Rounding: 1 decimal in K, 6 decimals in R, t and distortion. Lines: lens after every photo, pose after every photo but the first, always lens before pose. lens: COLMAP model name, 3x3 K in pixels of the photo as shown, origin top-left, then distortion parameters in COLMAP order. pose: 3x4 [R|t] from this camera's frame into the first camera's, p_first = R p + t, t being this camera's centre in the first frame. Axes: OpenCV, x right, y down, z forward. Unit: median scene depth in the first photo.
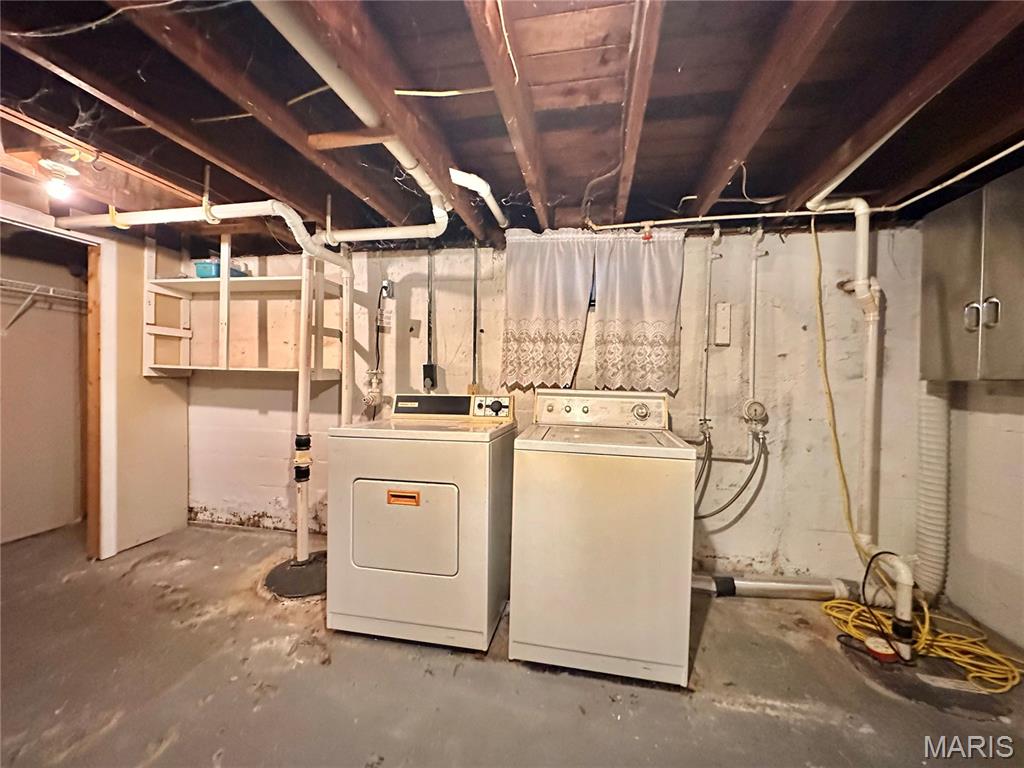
lens RADIAL K [[406.8, 0, 508.4], [0, 406.8, 382.9], [0, 0, 1]] dist [-0.001903, 0.000099]
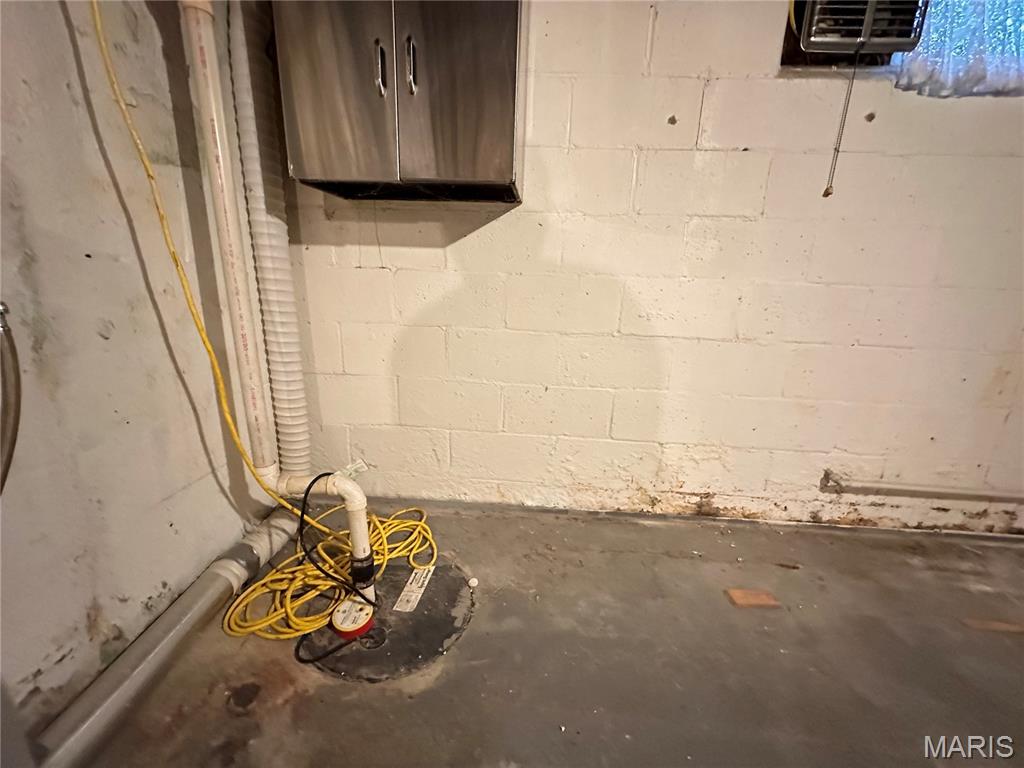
lens RADIAL K [[406.8, 0, 508.9], [0, 406.8, 384.4], [0, 0, 1]] dist [-0.001903, 0.000099]
pose [[-0.130537, -0.275897, 0.952282, 0.323411], [-0.026112, 0.961124, 0.274880, 0.100163], [-0.991100, 0.011016, -0.132666, 0.726718]]
